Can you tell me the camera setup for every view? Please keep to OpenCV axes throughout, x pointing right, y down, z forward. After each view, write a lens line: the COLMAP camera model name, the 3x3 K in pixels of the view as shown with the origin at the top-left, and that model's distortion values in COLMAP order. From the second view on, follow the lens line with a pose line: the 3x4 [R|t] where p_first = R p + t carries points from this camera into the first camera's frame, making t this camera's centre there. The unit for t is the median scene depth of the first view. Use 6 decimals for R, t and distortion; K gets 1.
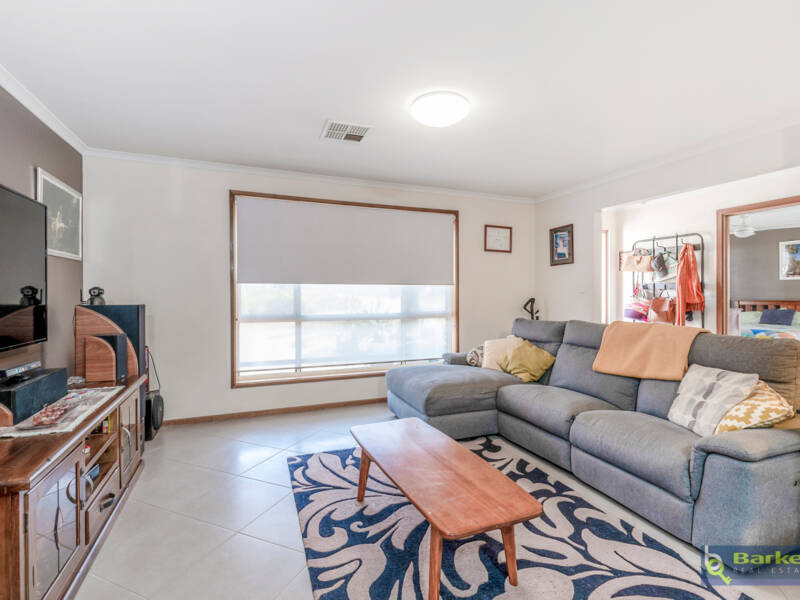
lens RADIAL K [[385.9, 0, 399.9], [0, 385.9, 296.5], [0, 0, 1]] dist [0.006085, 0.000196]
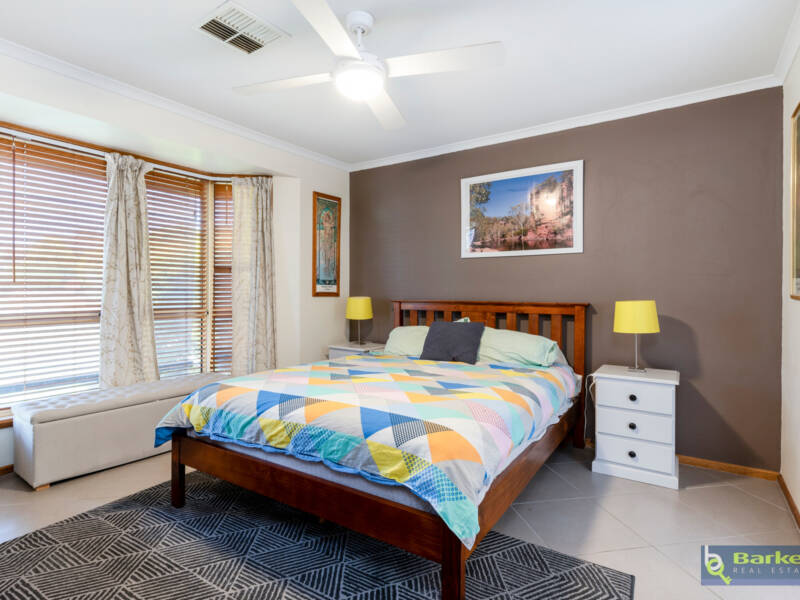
lens RADIAL K [[443.7, 0, 399.7], [0, 443.7, 298.3], [0, 0, 1]] dist [0.000317, 0.000006]
pose [[0.826256, -0.003945, 0.563281, 0.612869], [0.002211, 0.999990, 0.003759, 0.005366], [-0.563290, -0.001861, 0.826257, 0.596555]]
